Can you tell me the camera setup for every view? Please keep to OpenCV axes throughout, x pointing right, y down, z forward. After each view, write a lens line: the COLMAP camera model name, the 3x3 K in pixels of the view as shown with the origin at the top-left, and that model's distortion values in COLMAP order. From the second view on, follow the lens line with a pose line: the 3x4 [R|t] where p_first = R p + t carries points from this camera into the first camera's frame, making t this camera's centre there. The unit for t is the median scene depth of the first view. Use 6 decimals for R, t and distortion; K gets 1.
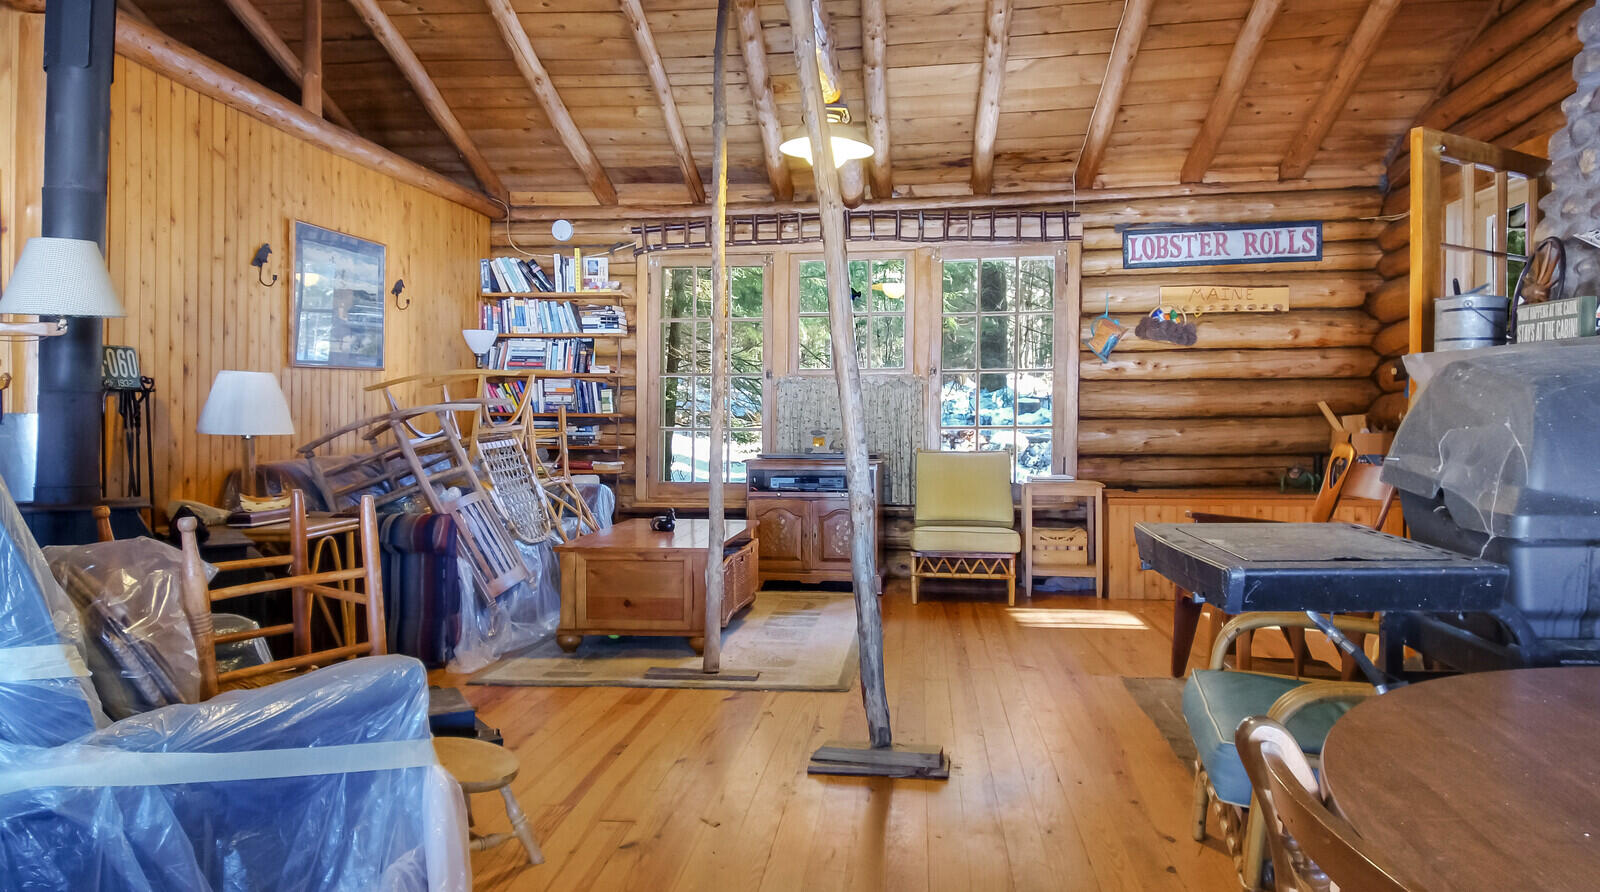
lens RADIAL K [[1191.9, 0, 798.0], [0, 1191.9, 423.9], [0, 0, 1]] dist [0.012105, -0.001335]
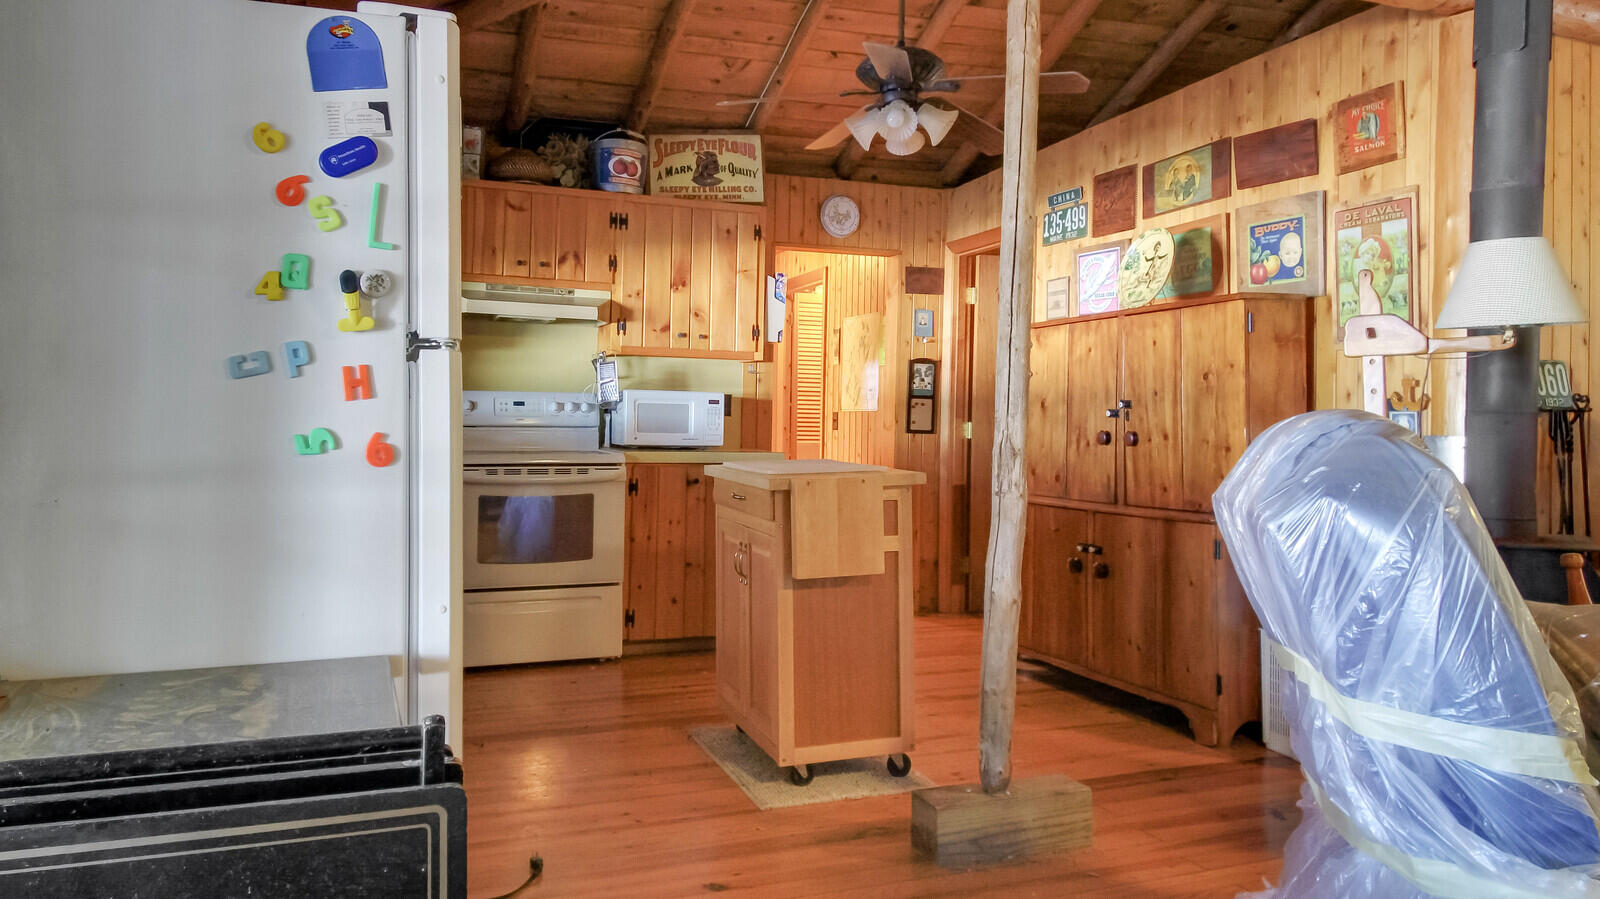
lens RADIAL K [[1117.1, 0, 800.0], [0, 1117.1, 449.5], [0, 0, 1]] dist [0.001705, 0.001385]
pose [[0.500826, 0.021149, -0.865290, -0.143697], [-0.014111, 0.999768, 0.016268, -0.005501], [0.865433, 0.004062, 0.501008, 0.124217]]
